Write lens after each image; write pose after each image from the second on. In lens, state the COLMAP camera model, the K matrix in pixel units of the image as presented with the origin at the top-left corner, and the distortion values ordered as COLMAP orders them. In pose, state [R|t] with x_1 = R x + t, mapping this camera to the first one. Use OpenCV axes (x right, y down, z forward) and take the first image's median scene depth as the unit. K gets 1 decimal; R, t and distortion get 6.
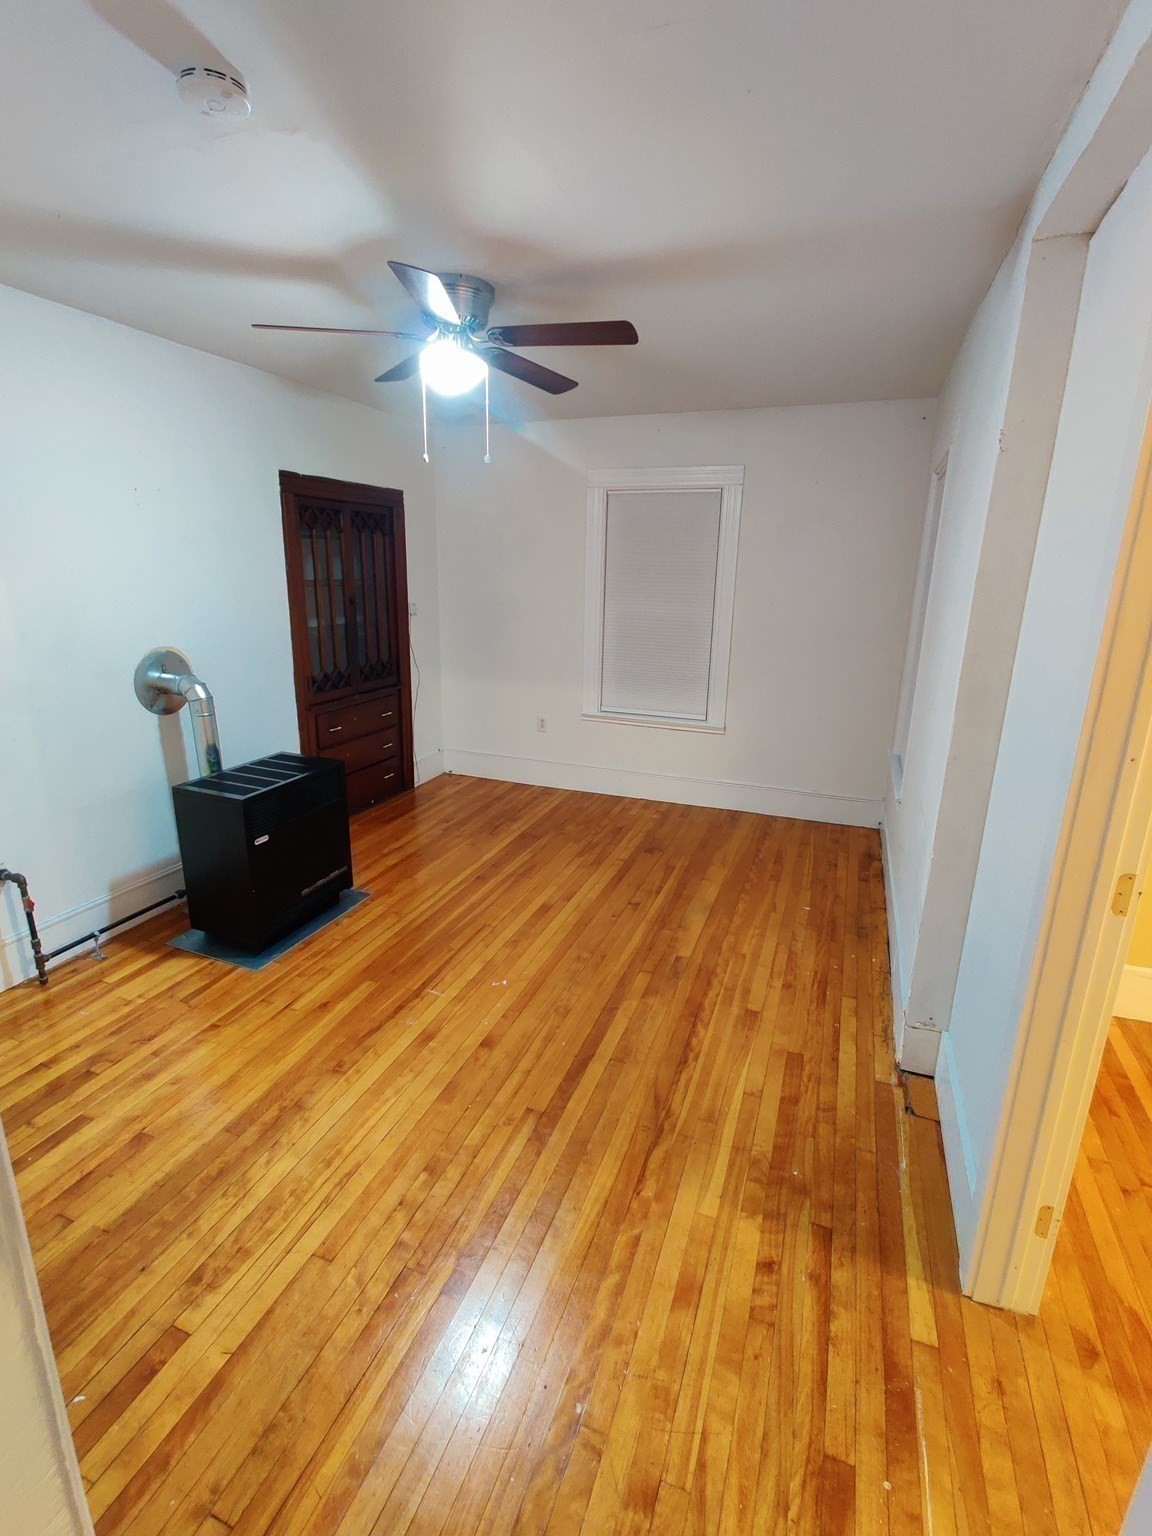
lens RADIAL K [[713.6, 0, 575.5], [0, 713.6, 759.1], [0, 0, 1]] dist [0.011929, -0.004918]
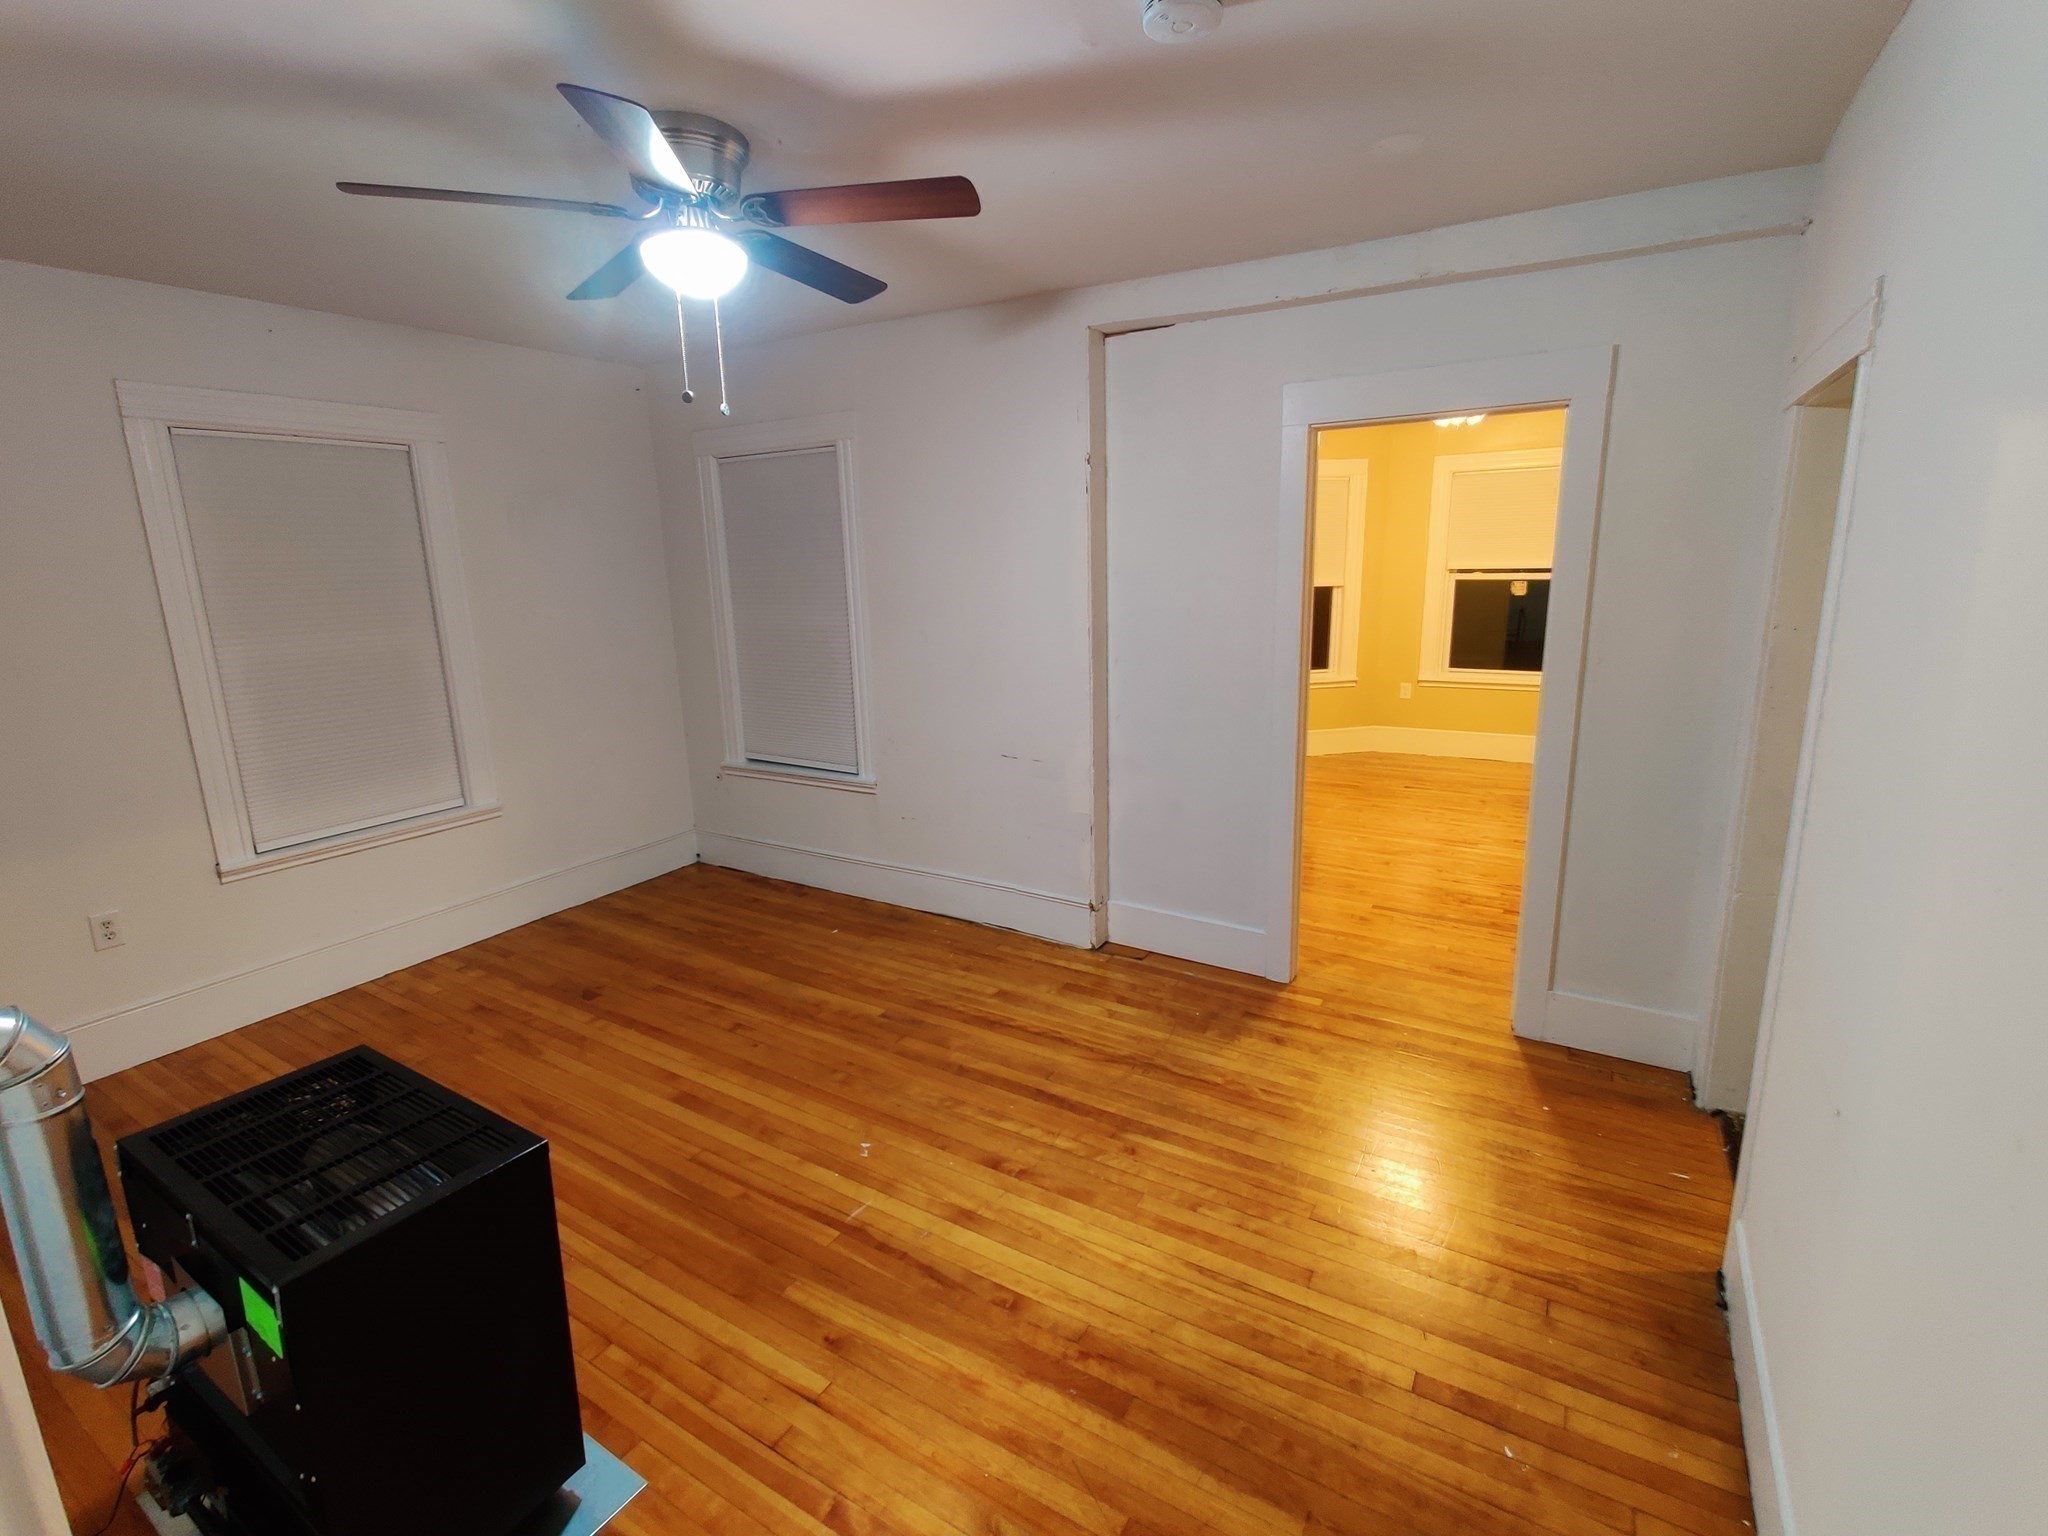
lens RADIAL K [[951.4, 0, 1022.4], [0, 951.4, 762.0], [0, 0, 1]] dist [0.011929, -0.004918]
pose [[0.180250, -0.236989, 0.954645, -0.879873], [0.285686, 0.941317, 0.179739, -0.168367], [-0.941219, 0.240330, 0.237377, 0.539896]]
